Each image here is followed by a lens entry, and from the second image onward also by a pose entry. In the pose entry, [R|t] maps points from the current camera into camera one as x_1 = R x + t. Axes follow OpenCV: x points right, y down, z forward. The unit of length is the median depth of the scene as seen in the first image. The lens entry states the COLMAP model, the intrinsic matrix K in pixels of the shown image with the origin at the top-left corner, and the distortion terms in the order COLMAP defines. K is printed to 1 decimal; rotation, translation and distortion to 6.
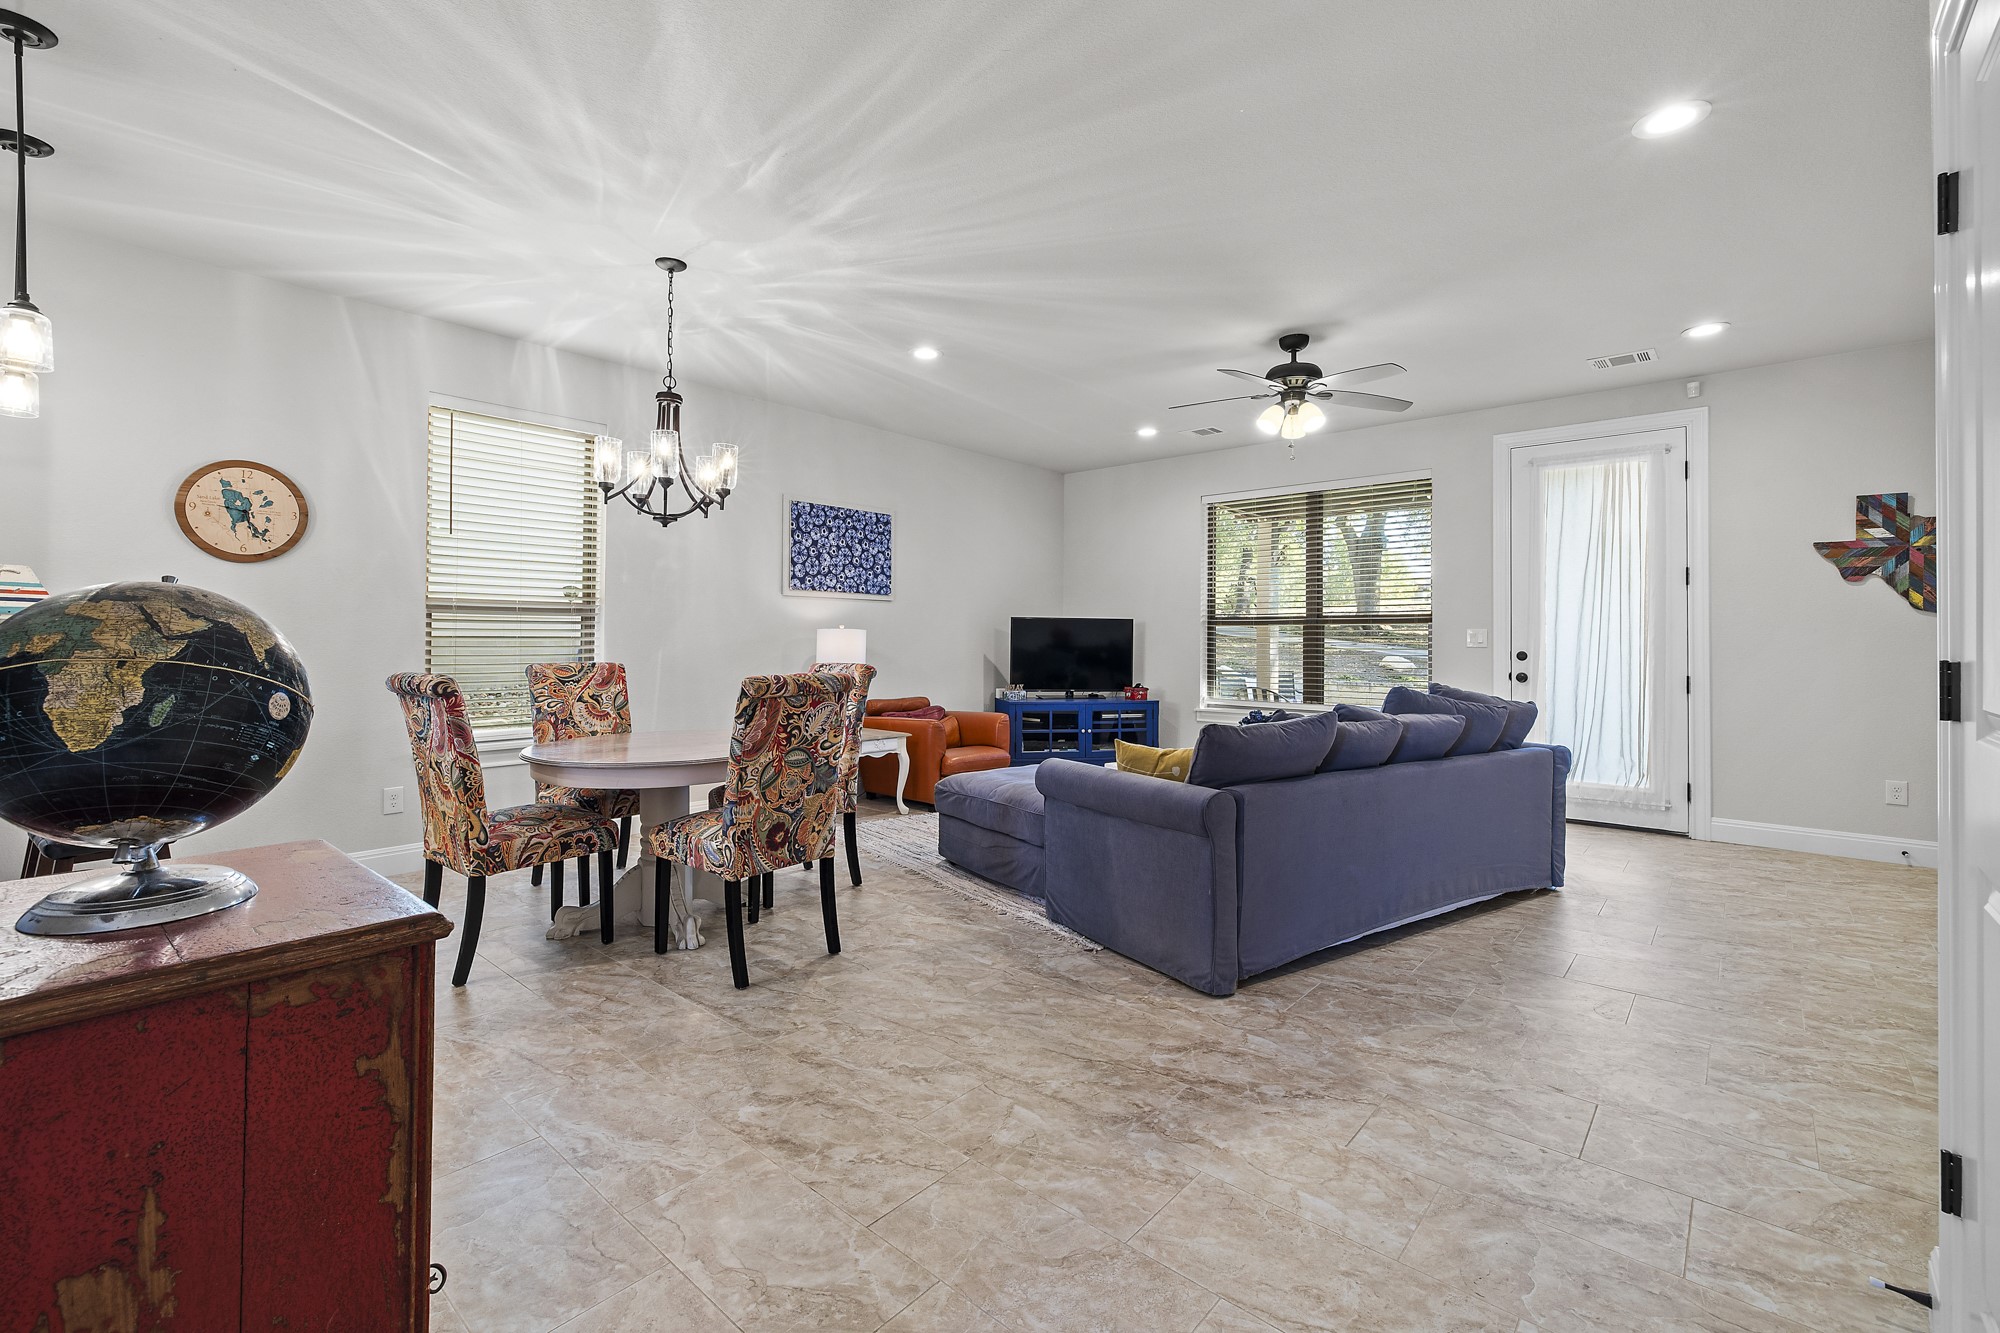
lens RADIAL K [[856.2, 0, 974.9], [0, 856.2, 628.8], [0, 0, 1]] dist [-0.001120, 0.000008]
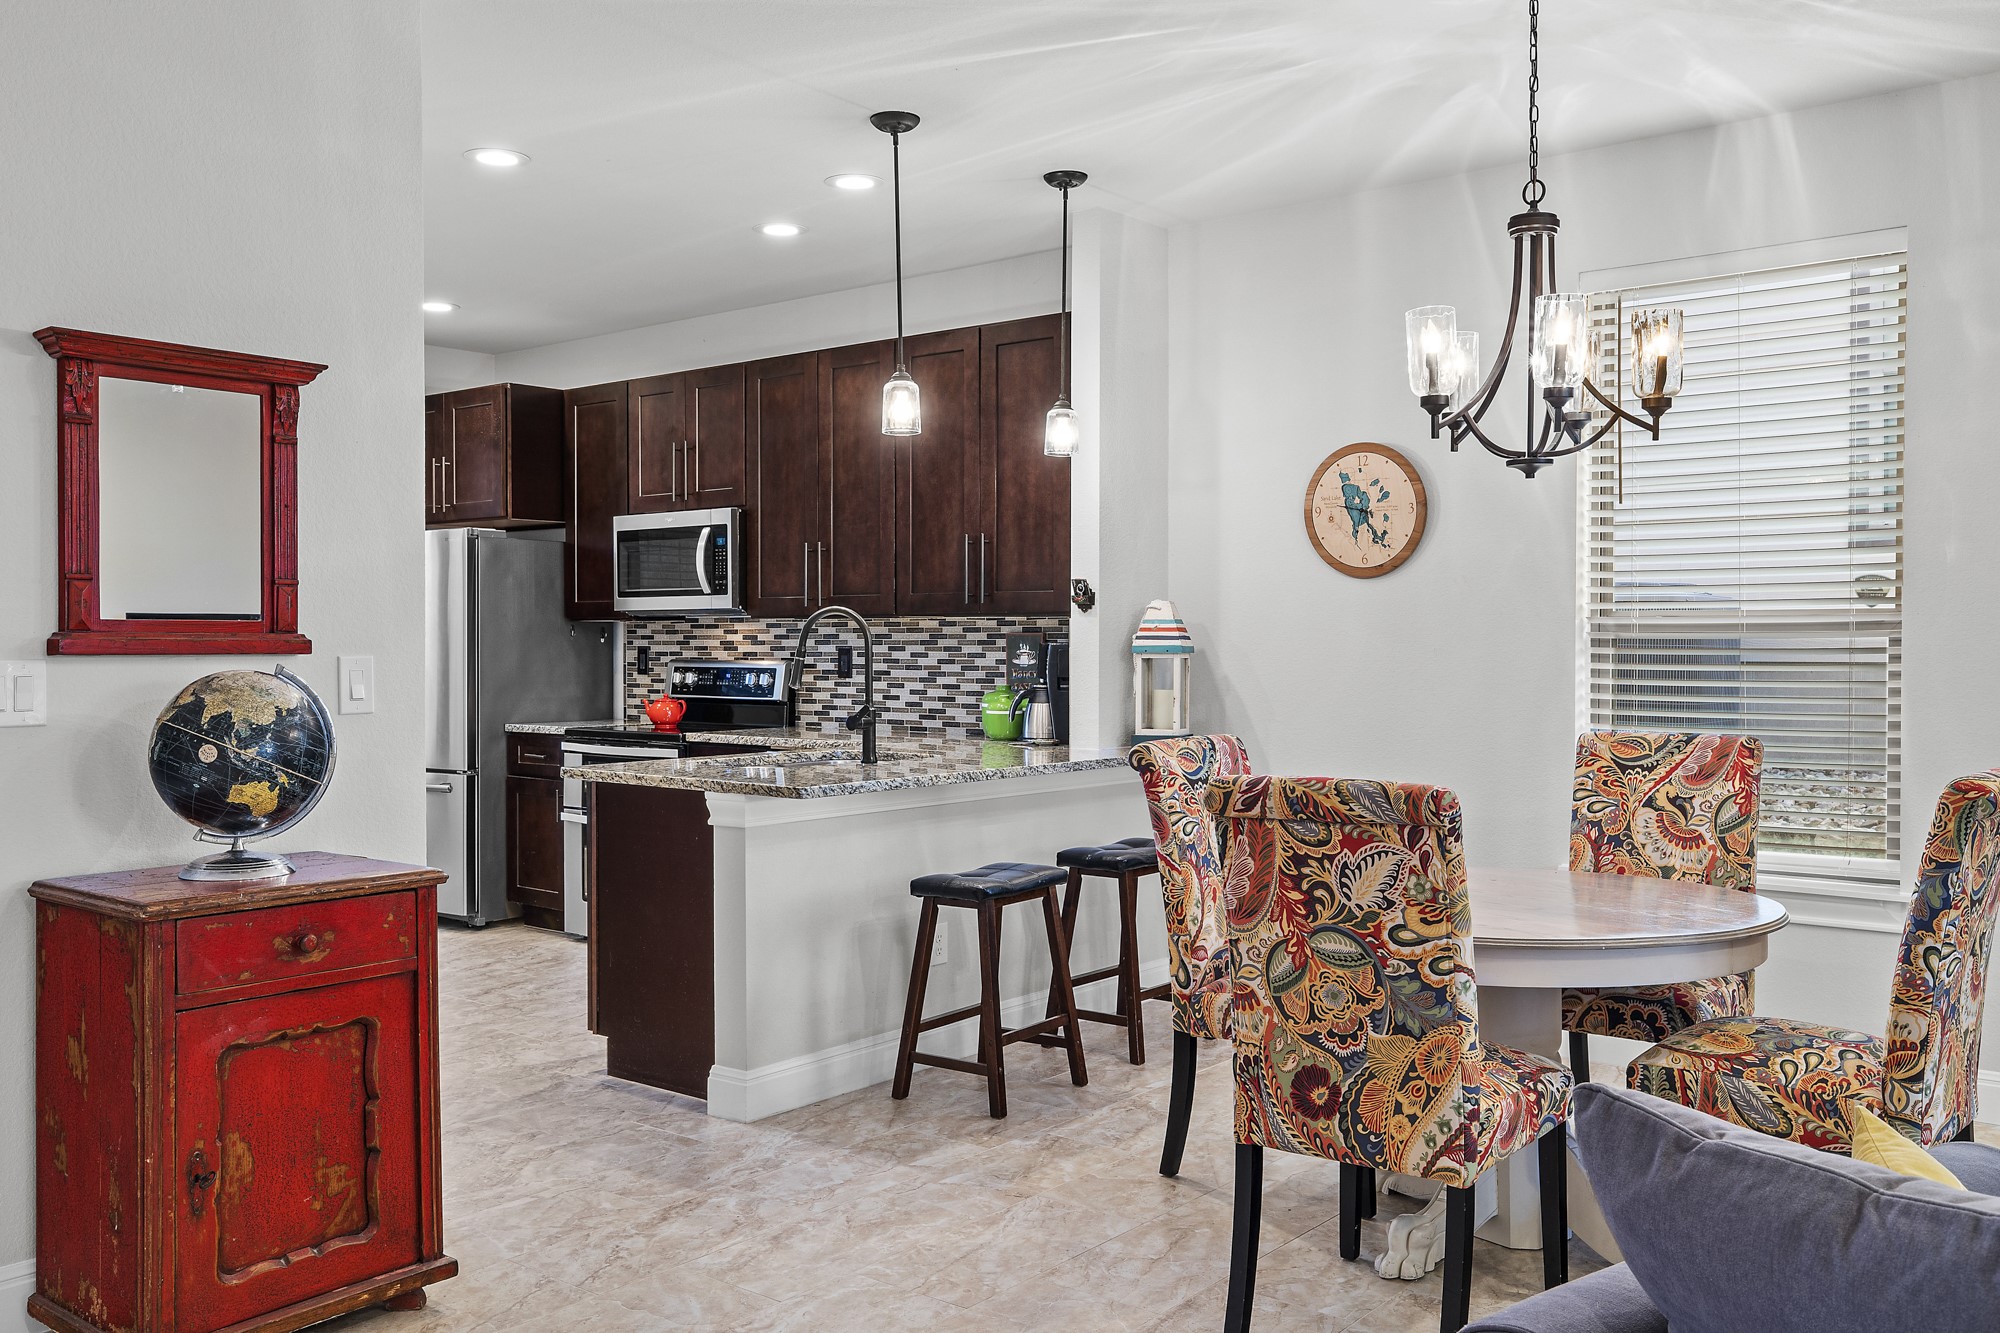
lens RADIAL K [[1660.4, 0, 999.6], [0, 1660.4, 659.9], [0, 0, 1]] dist [0.003087, 0.002260]
pose [[0.057654, 0.005454, -0.998322, 0.714106], [0.014721, 0.999872, 0.006312, -0.023926], [0.998228, -0.015060, 0.057566, 0.724398]]
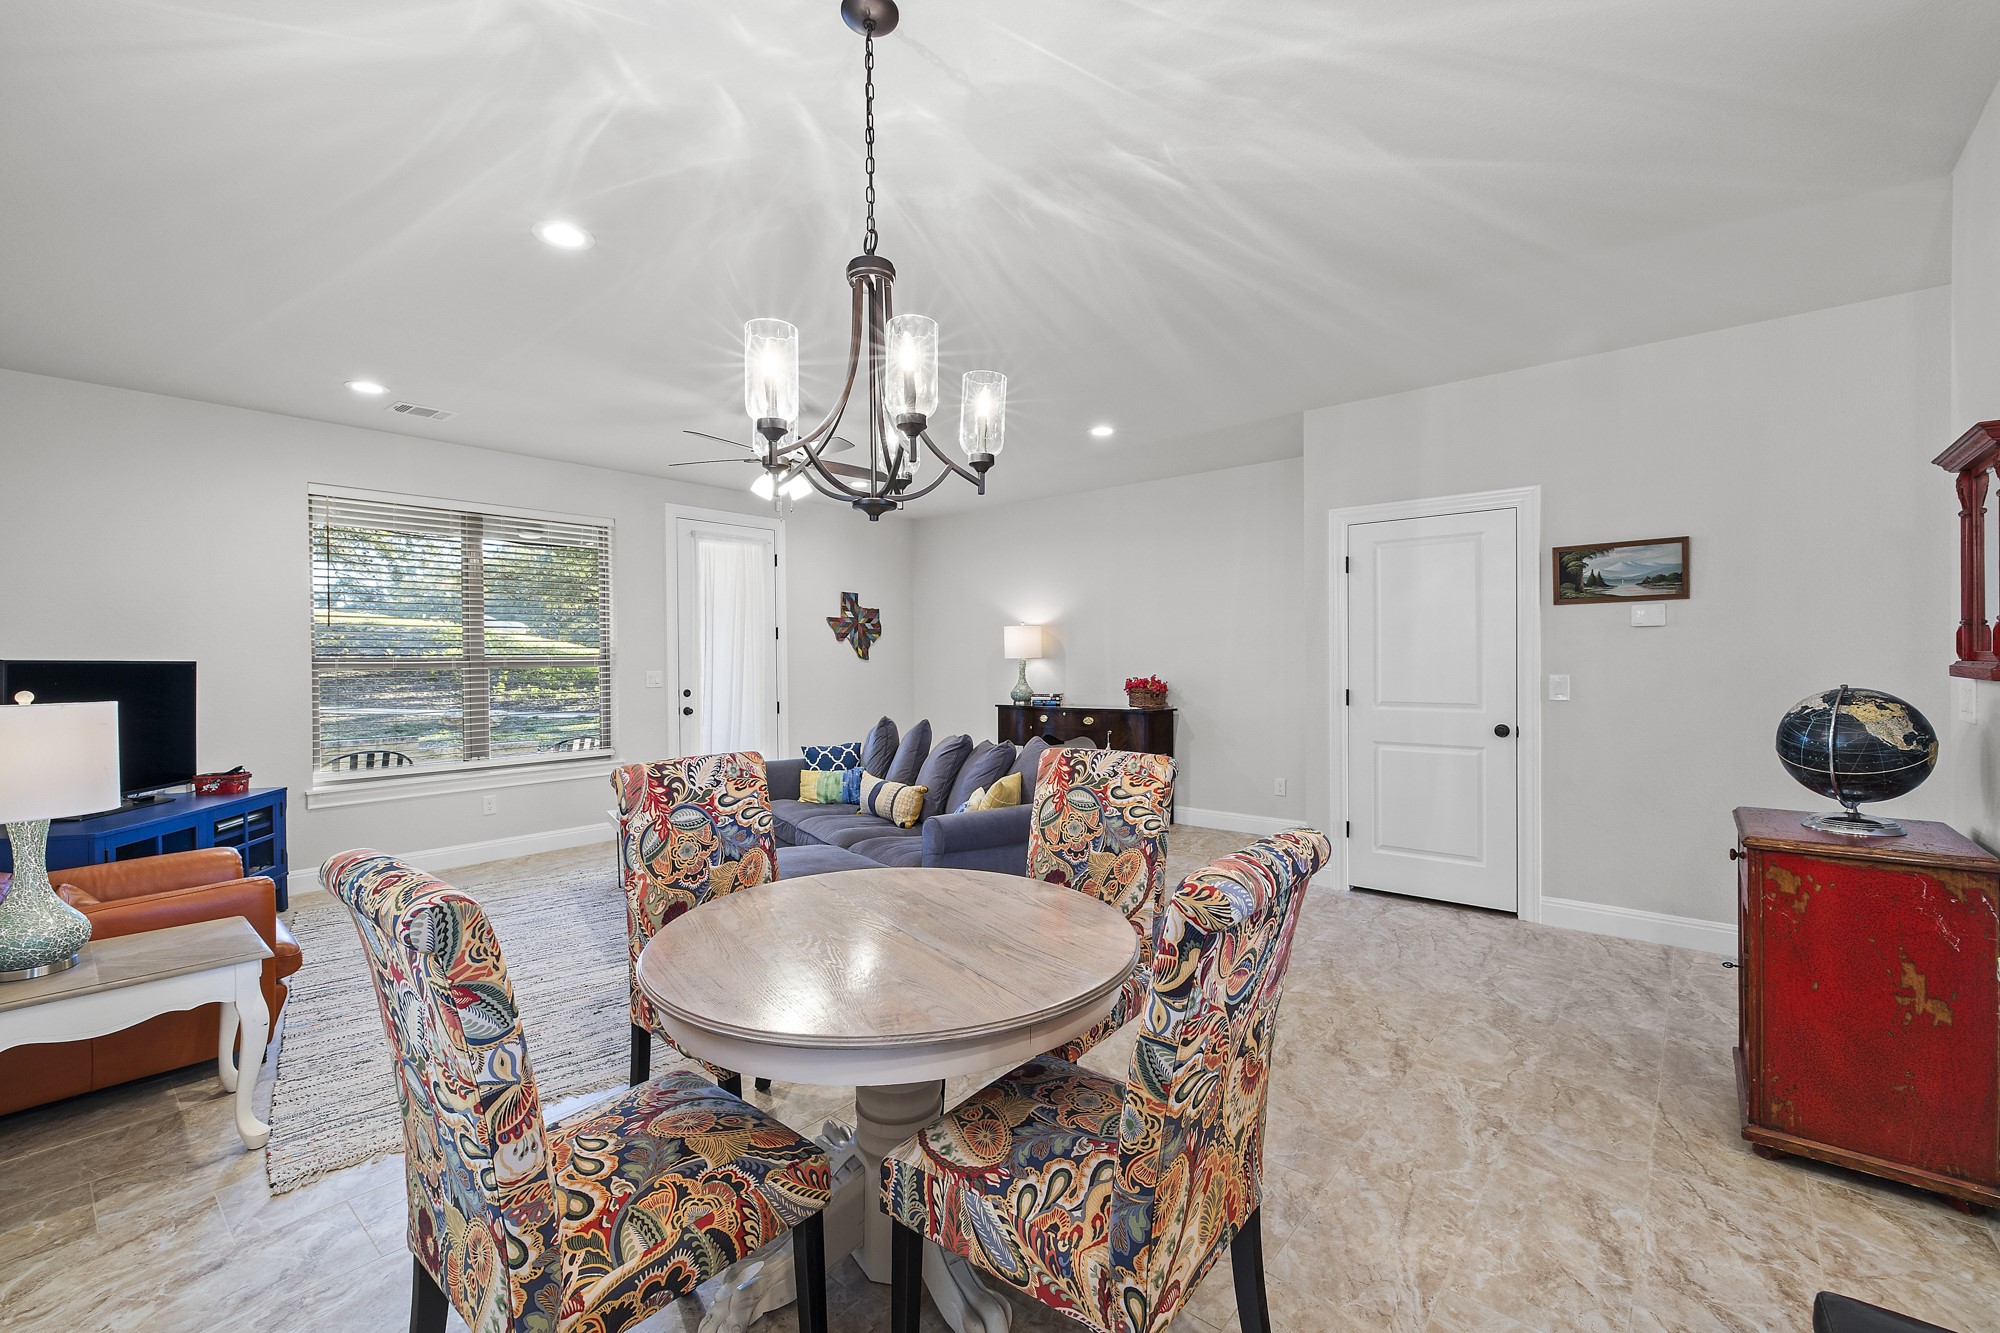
lens RADIAL K [[856.2, 0, 996.9], [0, 856.2, 667.9], [0, 0, 1]] dist [-0.001120, 0.000008]
pose [[-0.039335, -0.015497, 0.999106, -1.028472], [-0.004535, 0.999872, 0.015331, -0.043410], [-0.999216, -0.003928, -0.039401, 1.097980]]
